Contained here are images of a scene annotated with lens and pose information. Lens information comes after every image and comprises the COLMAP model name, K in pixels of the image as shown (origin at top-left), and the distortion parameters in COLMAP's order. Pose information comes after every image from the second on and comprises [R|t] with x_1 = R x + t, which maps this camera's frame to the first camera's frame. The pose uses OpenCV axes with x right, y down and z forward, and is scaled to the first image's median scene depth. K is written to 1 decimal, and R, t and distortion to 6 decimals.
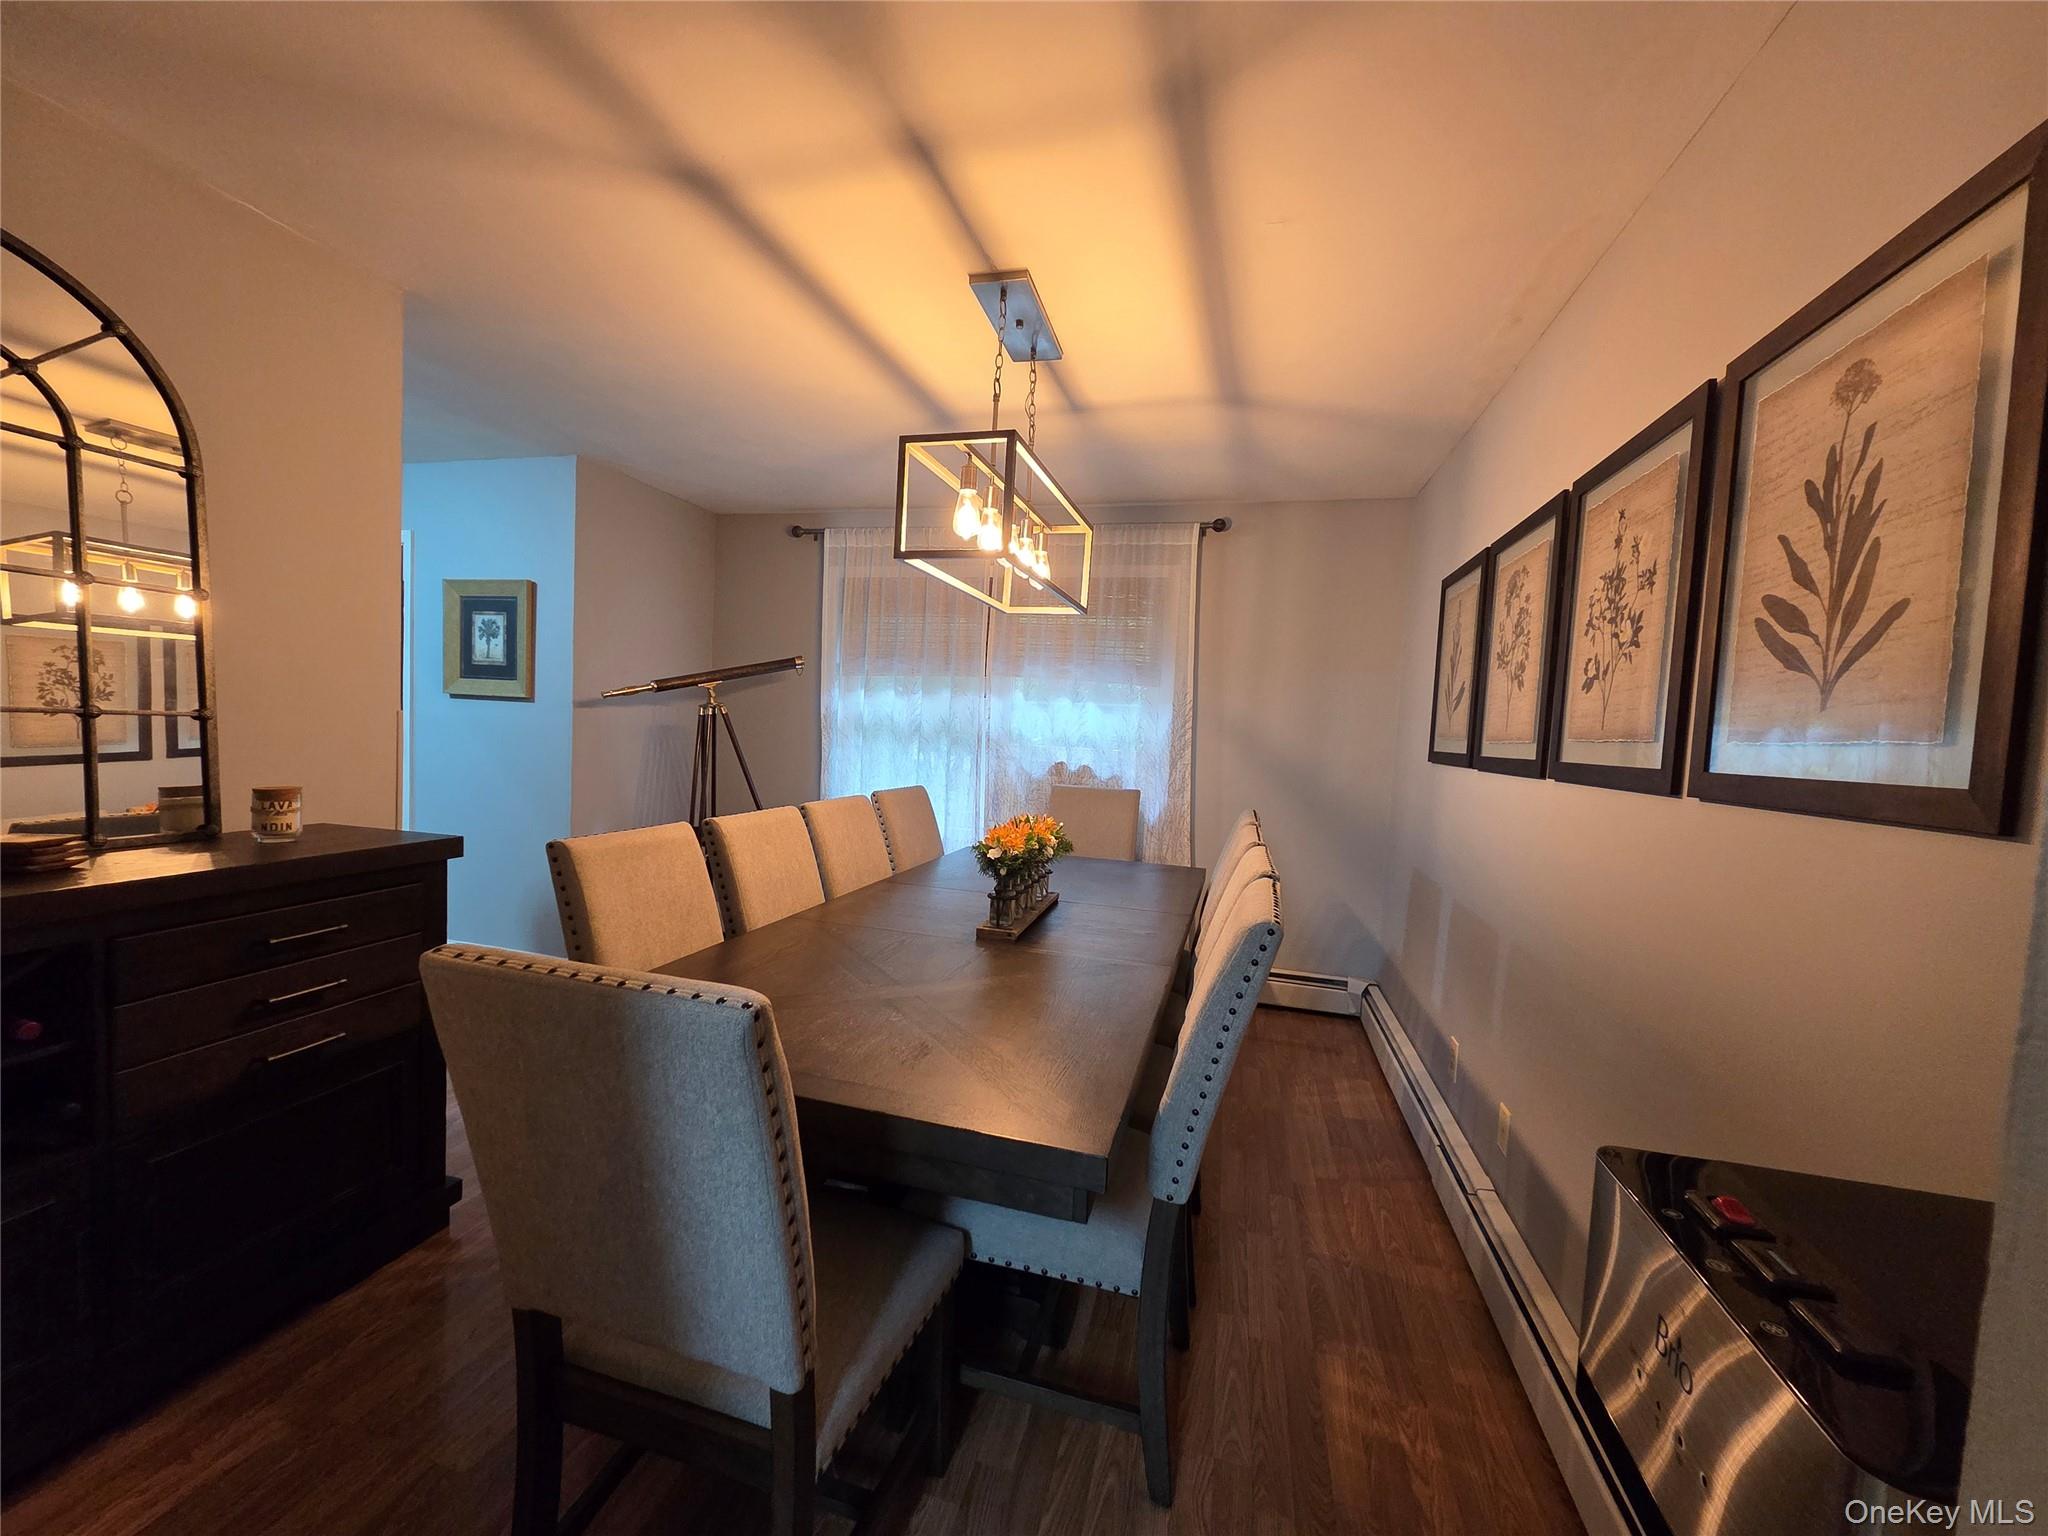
lens RADIAL K [[841.0, 0, 992.5], [0, 841.0, 772.6], [0, 0, 1]] dist [-0.001267, -0.000195]
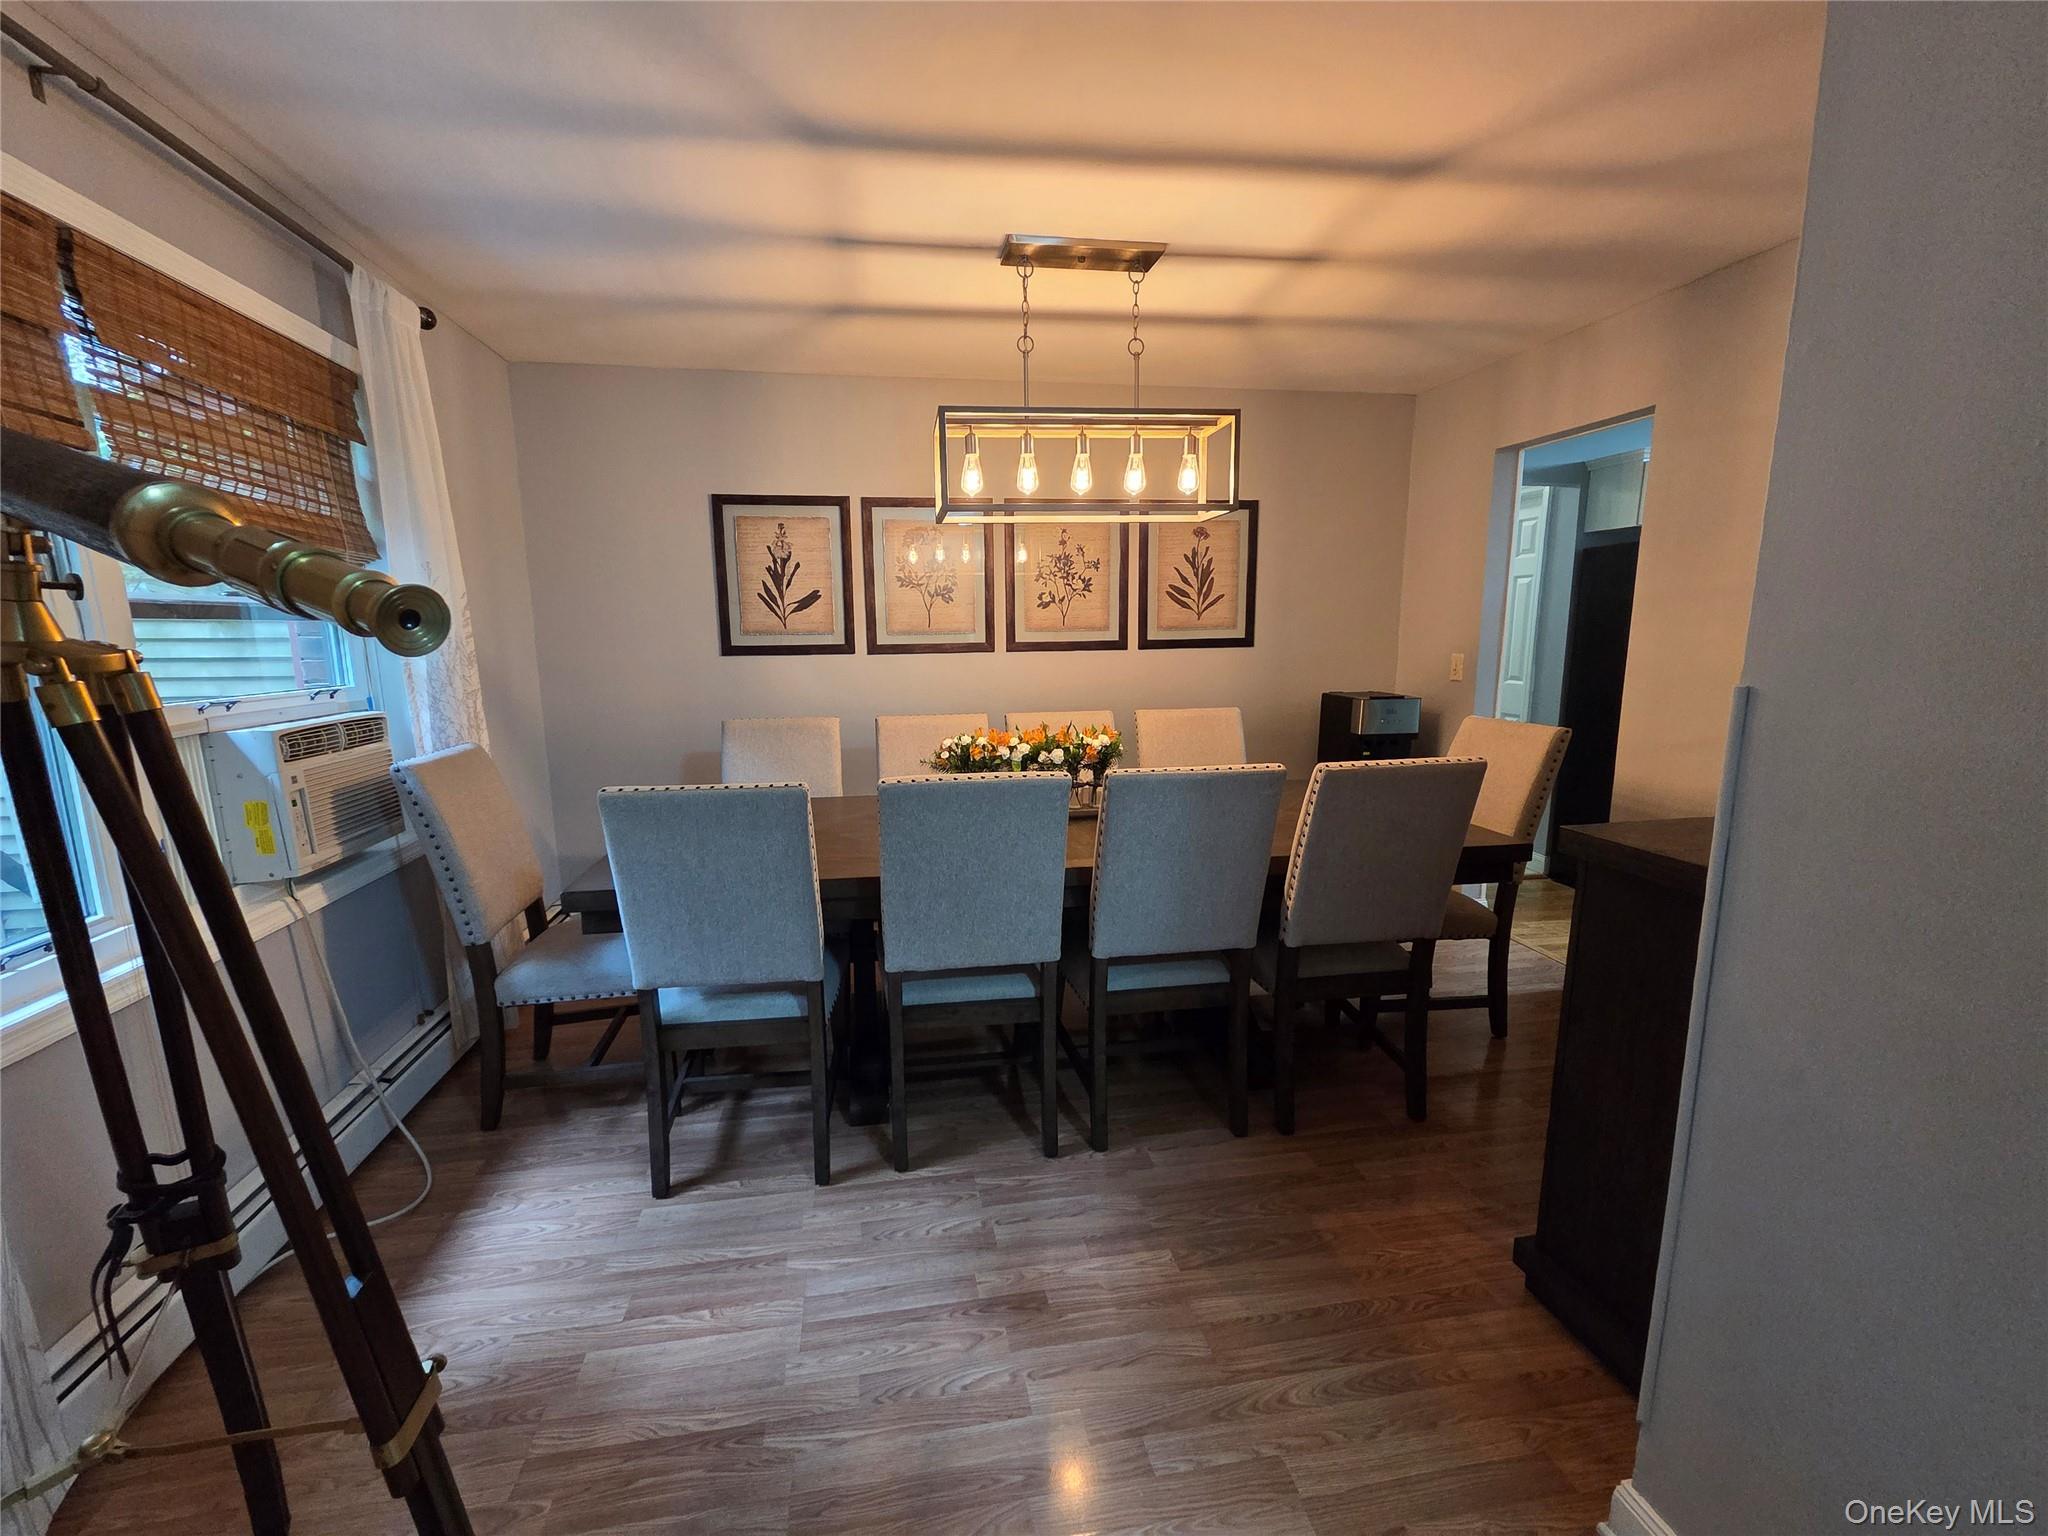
lens RADIAL K [[841.0, 0, 992.5], [0, 841.0, 772.6], [0, 0, 1]] dist [-0.001267, -0.000195]
pose [[-0.423205, -0.190899, 0.885695, -1.432643], [0.044687, 0.971964, 0.230846, -0.219045], [-0.904931, 0.137274, -0.402809, 2.352976]]
